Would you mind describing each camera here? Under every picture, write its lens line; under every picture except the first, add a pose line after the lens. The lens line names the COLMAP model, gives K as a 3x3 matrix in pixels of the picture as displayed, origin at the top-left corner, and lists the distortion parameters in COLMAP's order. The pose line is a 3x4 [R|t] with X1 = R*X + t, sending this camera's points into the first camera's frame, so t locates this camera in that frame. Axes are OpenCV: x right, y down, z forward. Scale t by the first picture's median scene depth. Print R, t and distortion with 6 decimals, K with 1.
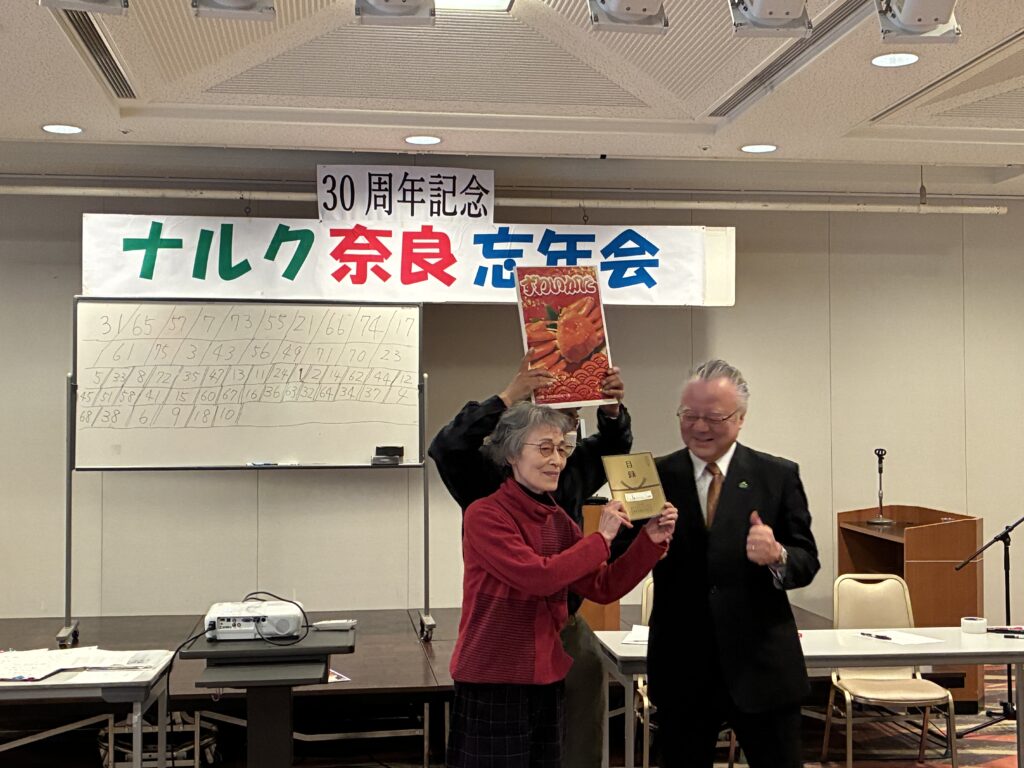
lens RADIAL K [[1416.9, 0, 524.1], [0, 1416.9, 382.5], [0, 0, 1]] dist [0.041306, 0.000000]
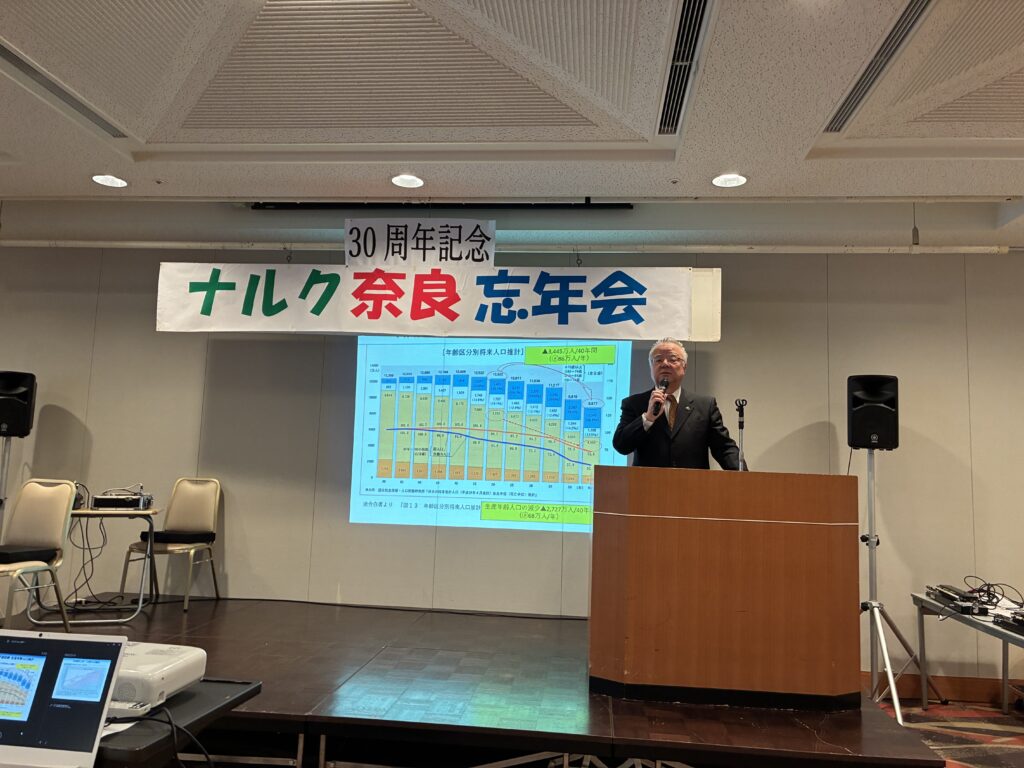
lens RADIAL K [[801.5, 0, 514.5], [0, 801.5, 379.6], [0, 0, 1]] dist [0.024406, -0.025594]
pose [[0.969349, 0.008648, -0.245536, 0.152003], [-0.029588, 0.996216, -0.081723, 0.028659], [0.243900, 0.086483, 0.965937, 0.401238]]
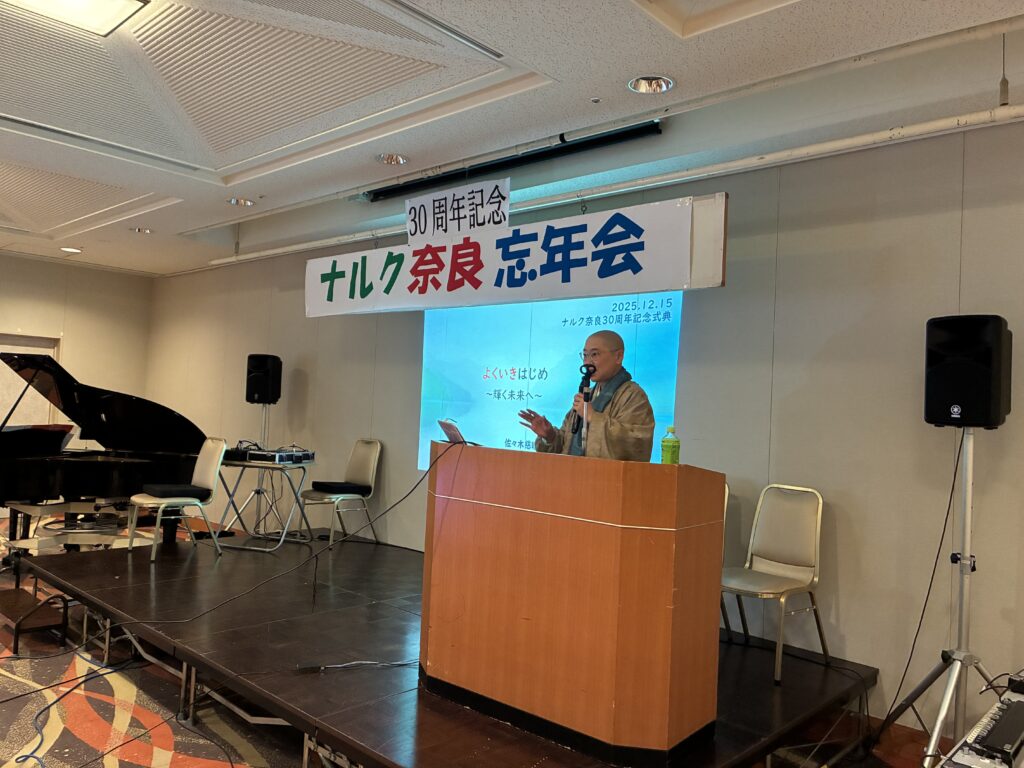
lens RADIAL K [[801.5, 0, 493.6], [0, 801.5, 385.2], [0, 0, 1]] dist [0.024406, -0.025594]
pose [[0.606451, 0.011573, -0.795036, 0.454487], [-0.022998, 0.999731, -0.002990, 0.008310], [0.794788, 0.020097, 0.606554, 0.633091]]
